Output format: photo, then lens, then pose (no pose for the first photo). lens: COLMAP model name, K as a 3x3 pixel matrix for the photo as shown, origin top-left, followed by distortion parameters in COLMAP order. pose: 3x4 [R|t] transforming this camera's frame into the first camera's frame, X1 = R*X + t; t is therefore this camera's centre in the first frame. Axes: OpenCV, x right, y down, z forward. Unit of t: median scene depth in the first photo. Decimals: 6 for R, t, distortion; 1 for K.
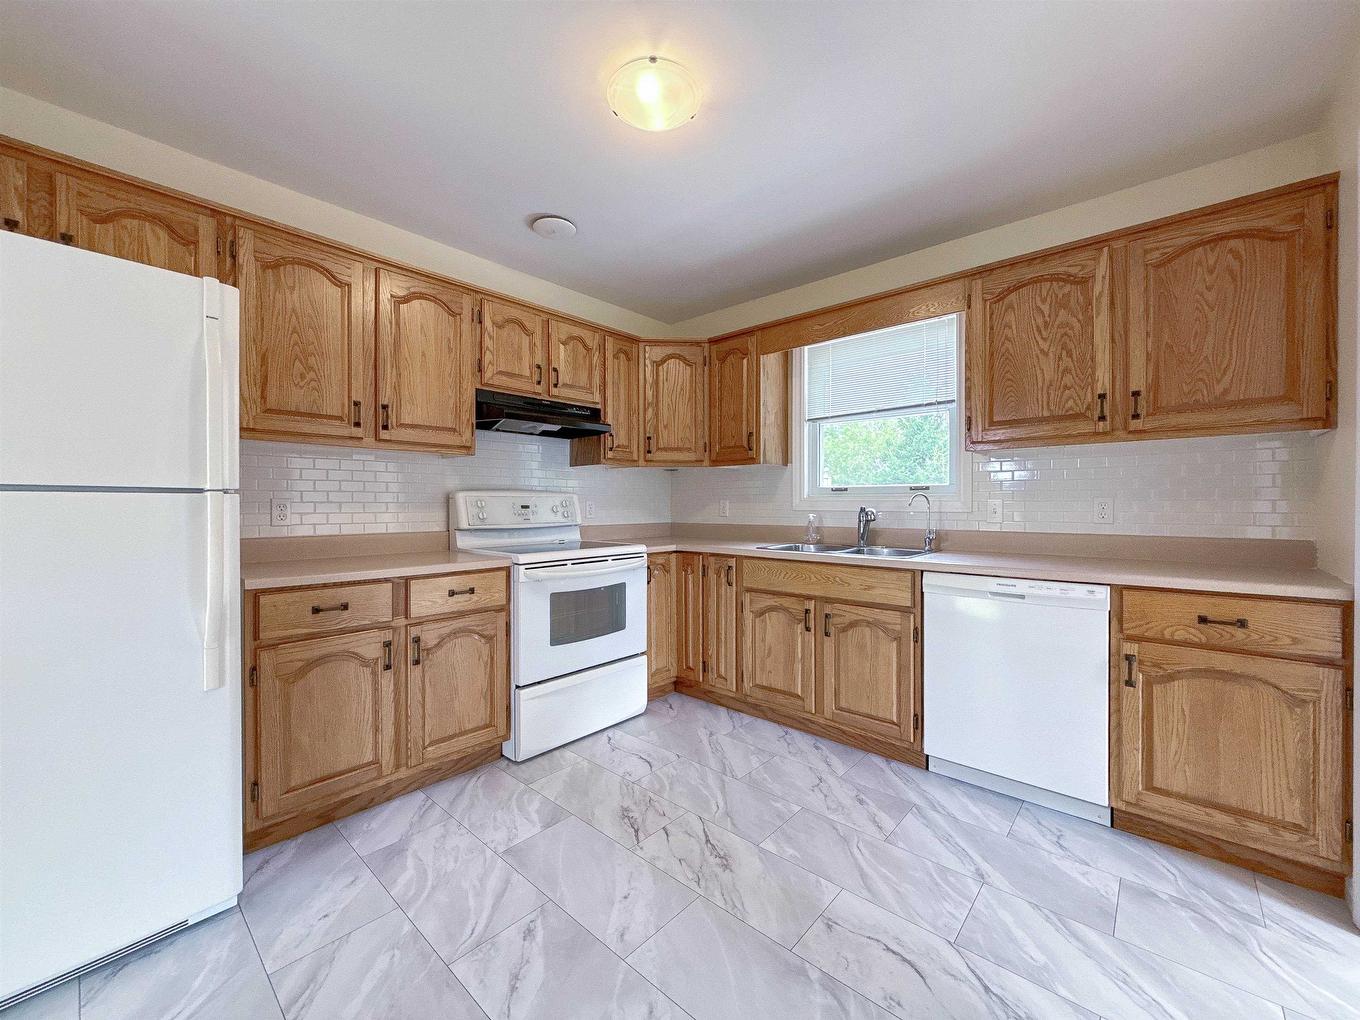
lens RADIAL K [[531.3, 0, 679.2], [0, 531.3, 507.5], [0, 0, 1]] dist [-0.000530, 0.000050]
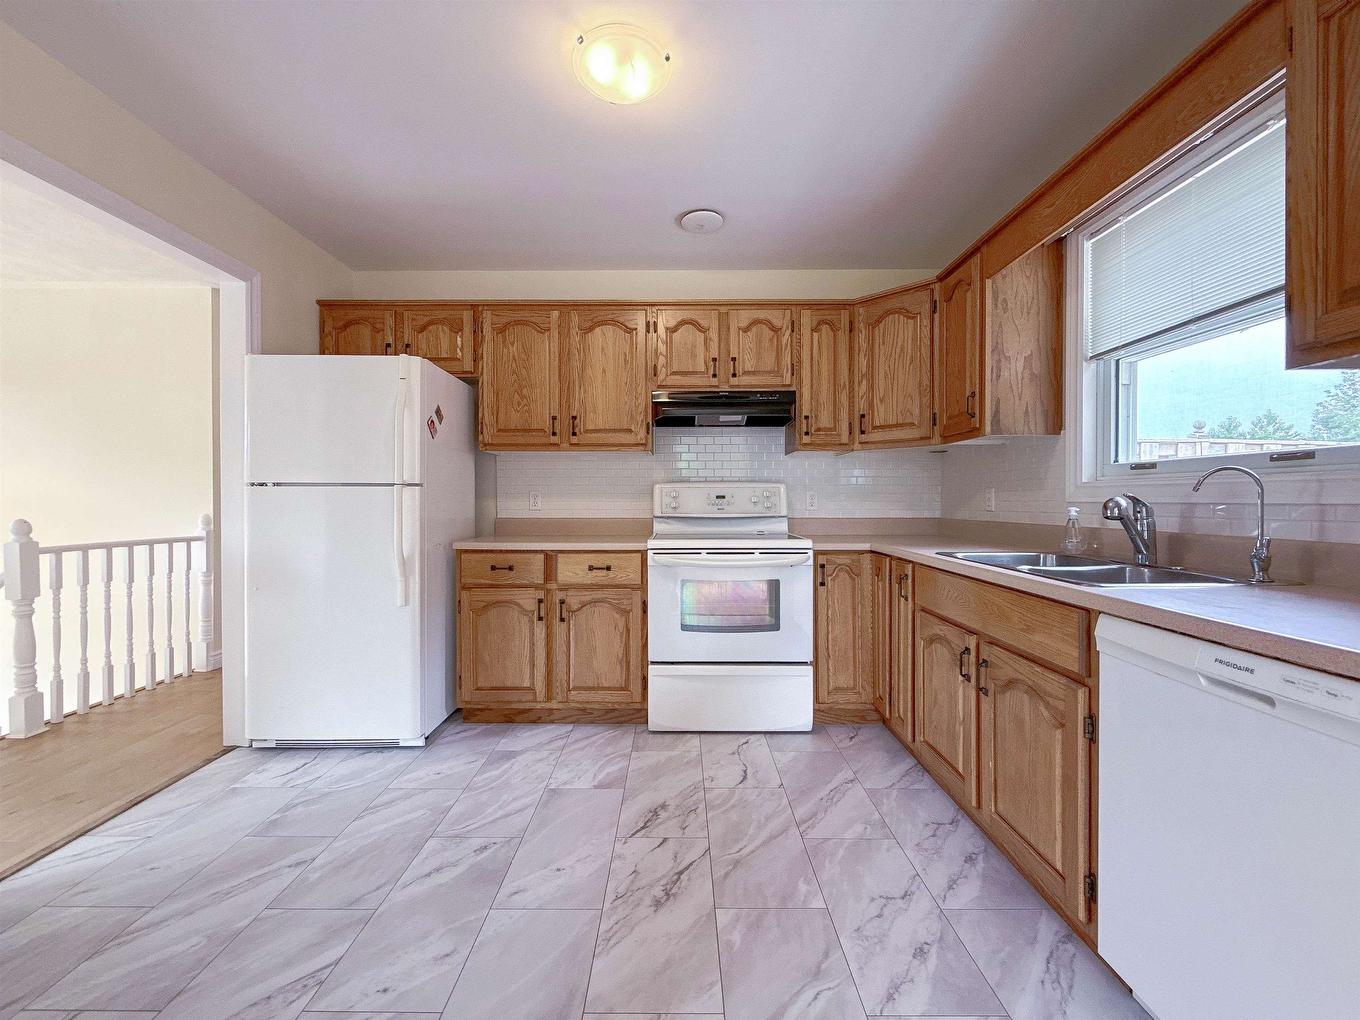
lens RADIAL K [[531.3, 0, 680.0], [0, 531.3, 504.3], [0, 0, 1]] dist [-0.000530, 0.000050]
pose [[0.677640, 0.006310, -0.735366, 0.549097], [-0.004931, 0.999980, 0.004036, 0.011489], [0.735377, 0.000891, 0.677658, 0.318165]]
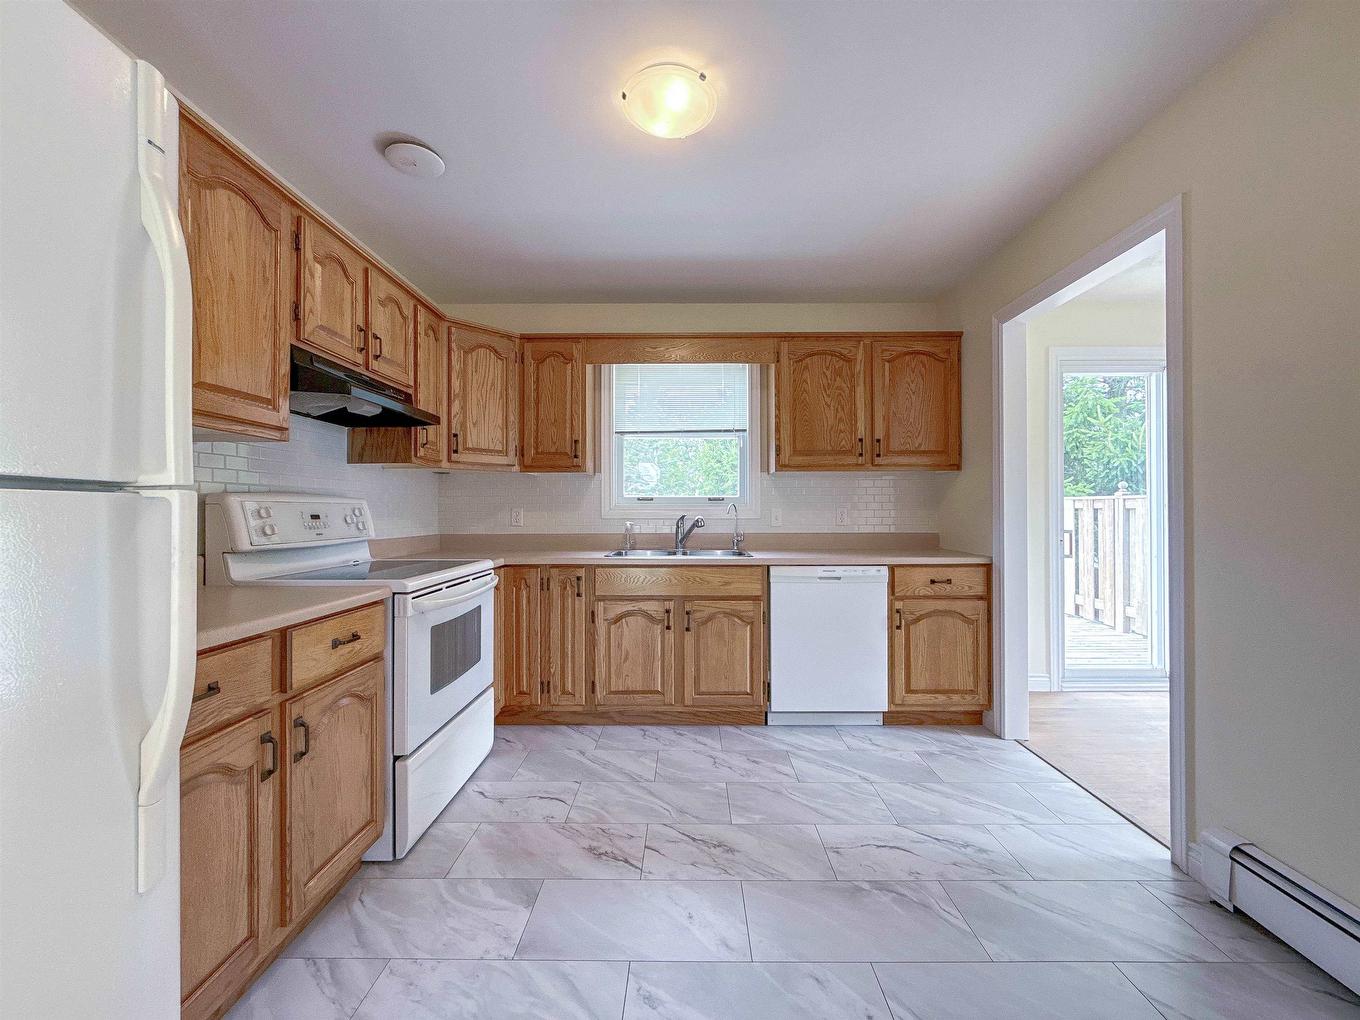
lens RADIAL K [[531.3, 0, 678.5], [0, 531.3, 509.4], [0, 0, 1]] dist [-0.000530, 0.000050]
pose [[0.759064, 0.002474, 0.651012, -0.506460], [0.005401, 0.999934, -0.010097, -0.001965], [-0.650994, 0.011181, 0.759000, 0.180334]]
